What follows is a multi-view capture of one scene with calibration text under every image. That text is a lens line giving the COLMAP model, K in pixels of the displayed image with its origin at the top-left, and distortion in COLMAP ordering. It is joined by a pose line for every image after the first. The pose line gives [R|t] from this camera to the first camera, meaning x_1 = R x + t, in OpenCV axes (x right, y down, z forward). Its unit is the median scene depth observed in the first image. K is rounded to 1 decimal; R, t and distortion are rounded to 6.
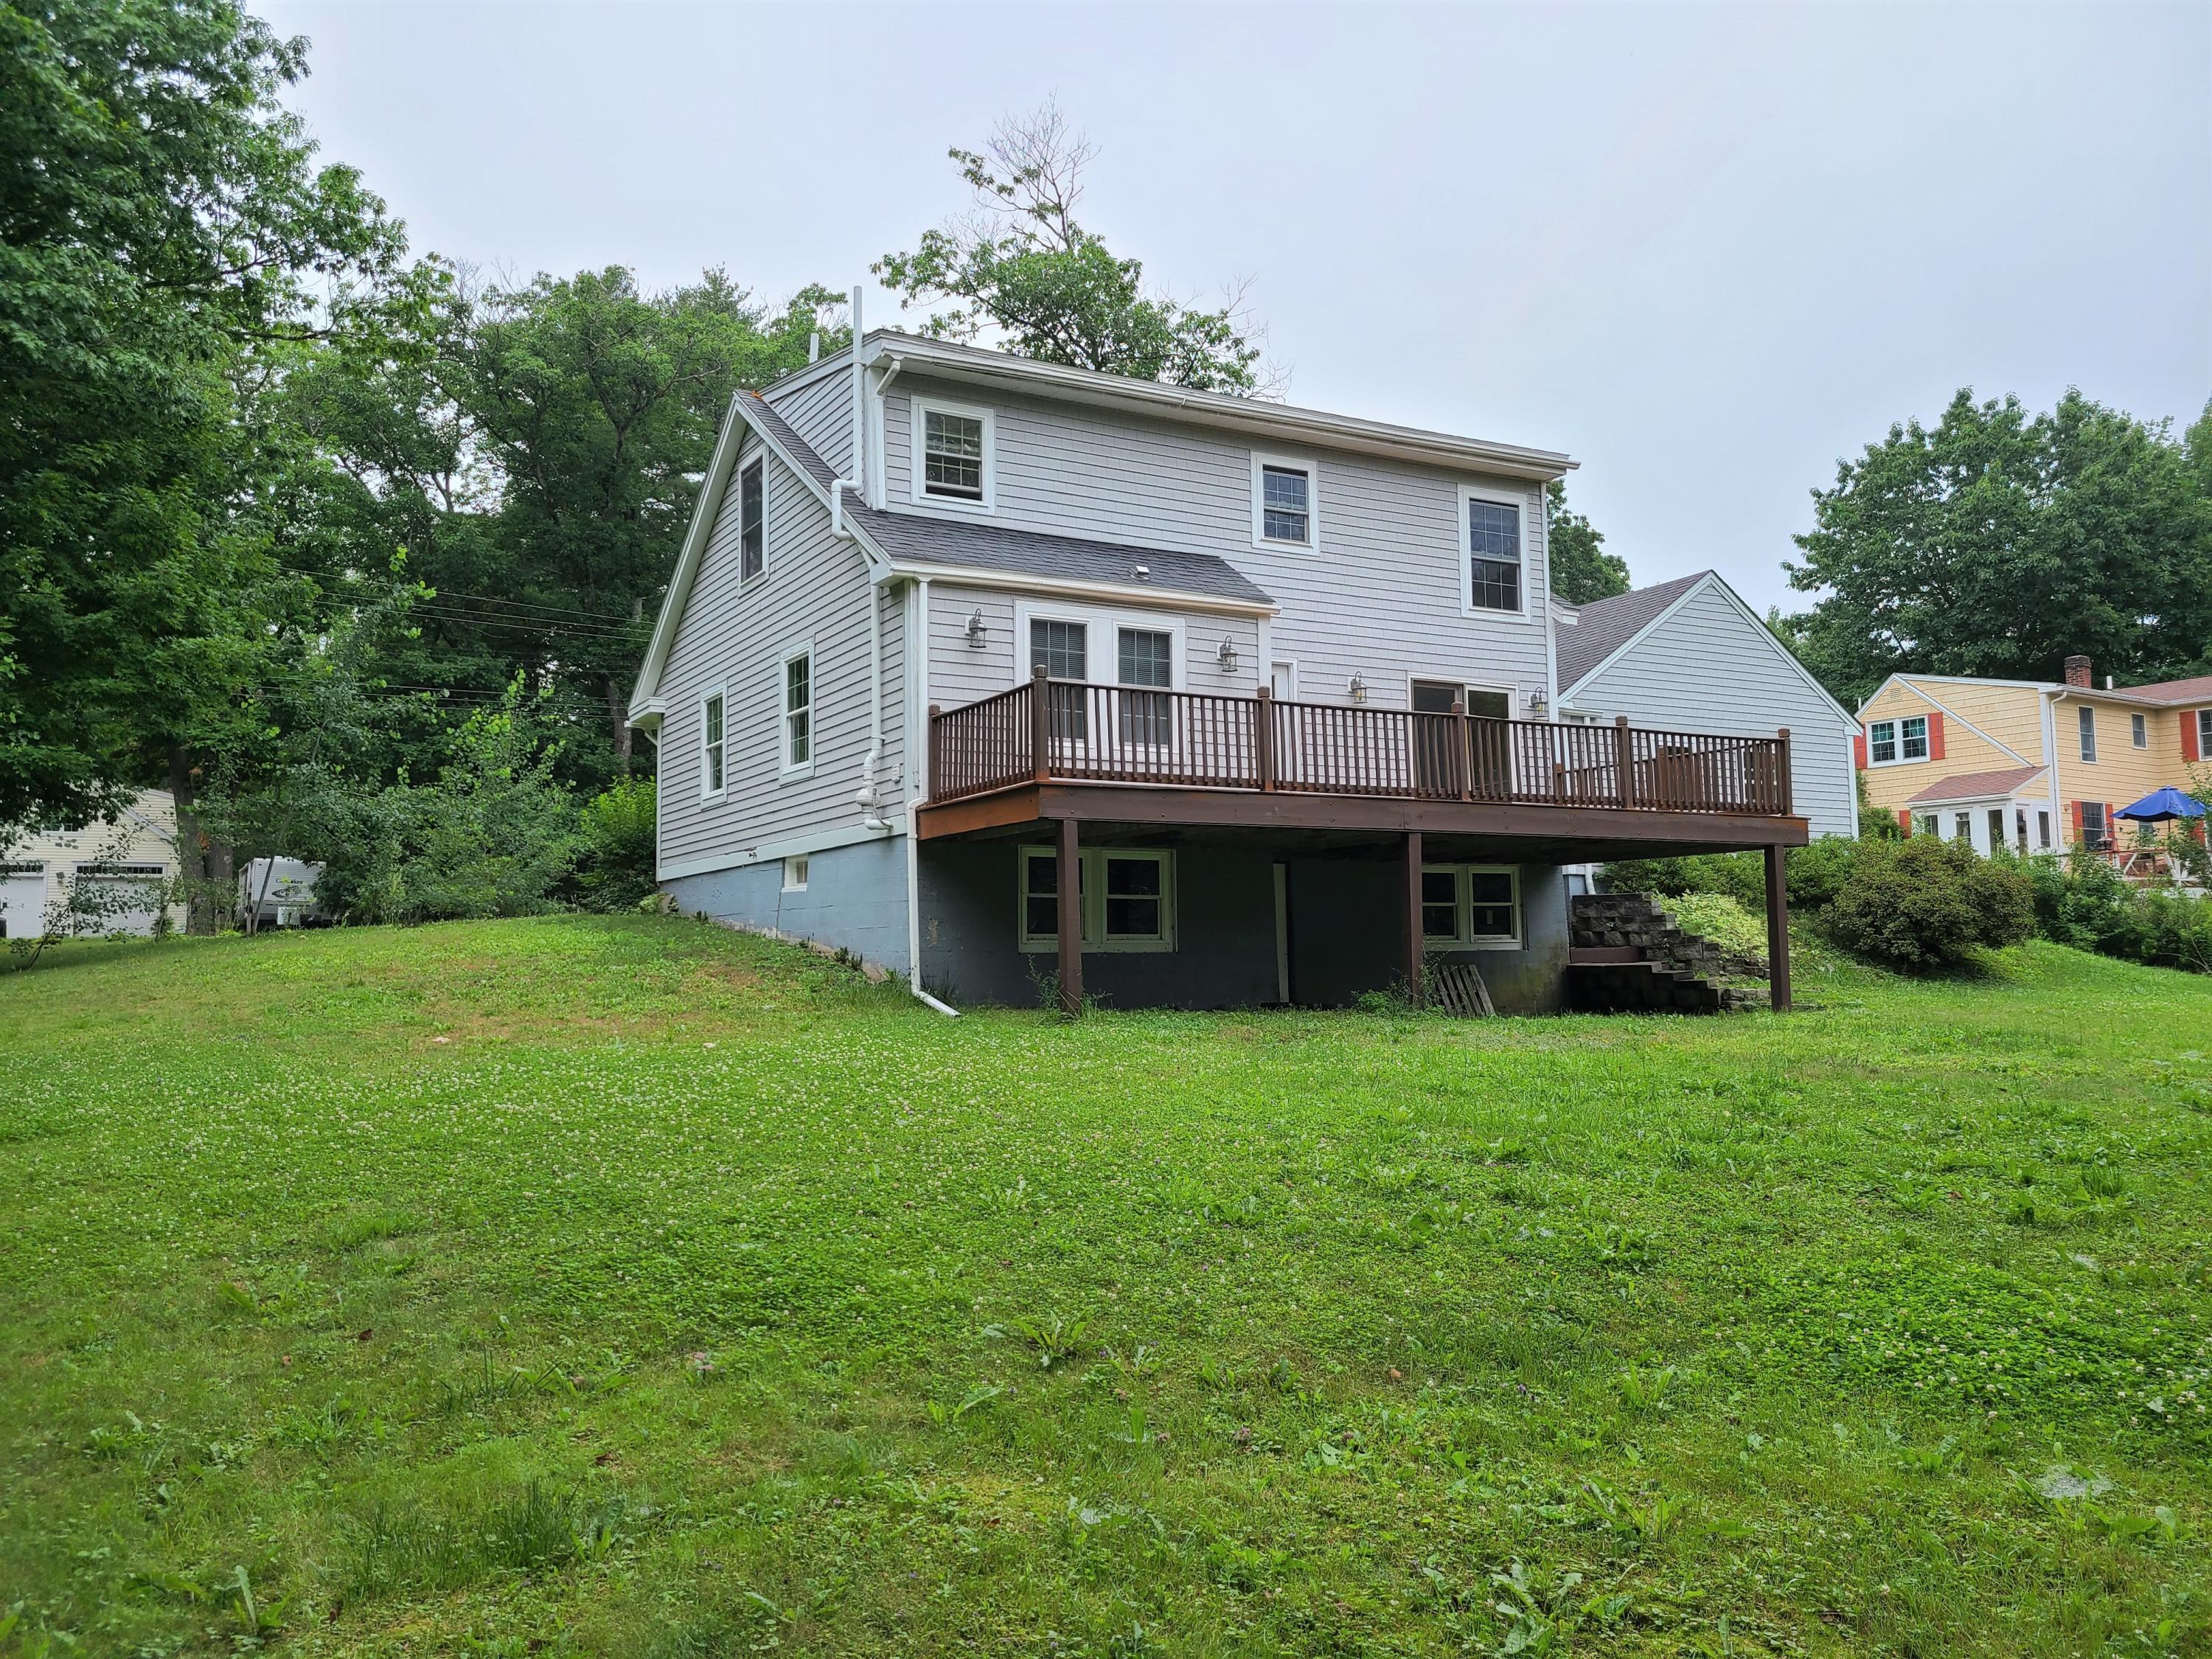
lens RADIAL K [[1660.5, 0, 1106.0], [0, 1660.5, 829.5], [0, 0, 1]] dist [0.021648, 0.067714]
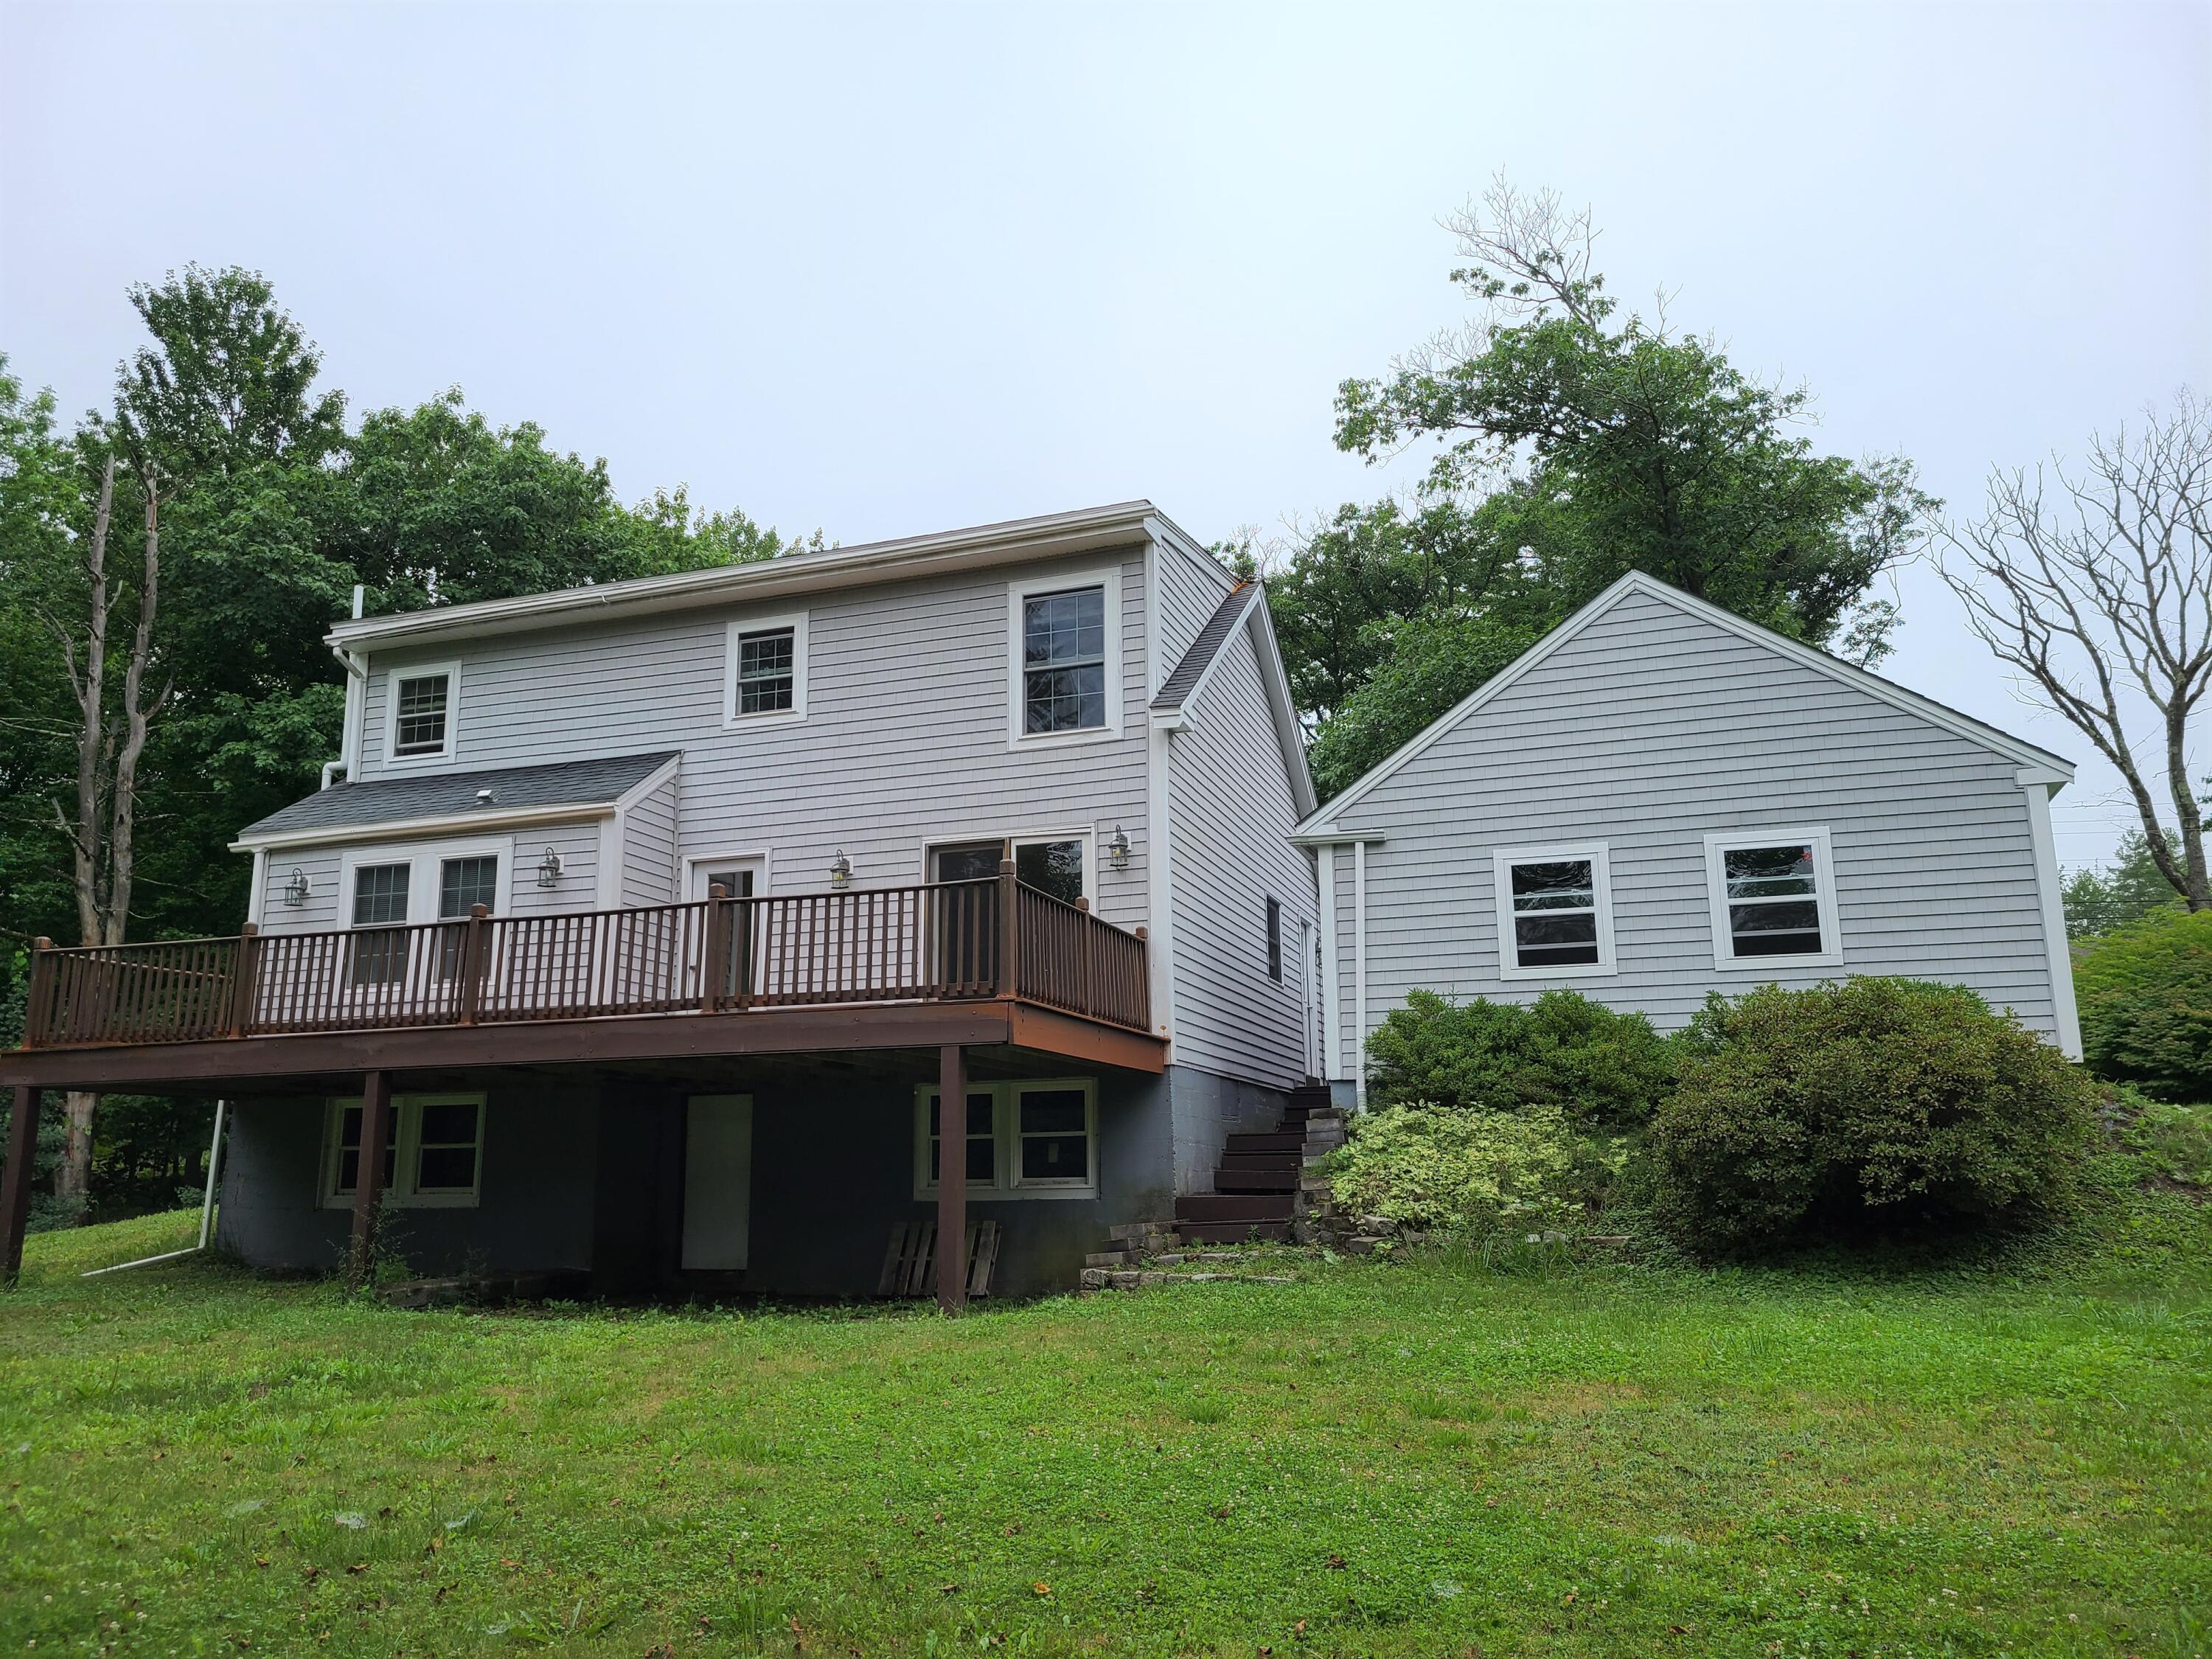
lens RADIAL K [[1660.5, 0, 1106.0], [0, 1660.5, 829.5], [0, 0, 1]] dist [0.021648, 0.067714]
pose [[0.659739, -0.150322, -0.736306, 0.938064], [0.063845, 0.987459, -0.144390, 0.023449], [0.748777, 0.048250, 0.661063, 0.627432]]
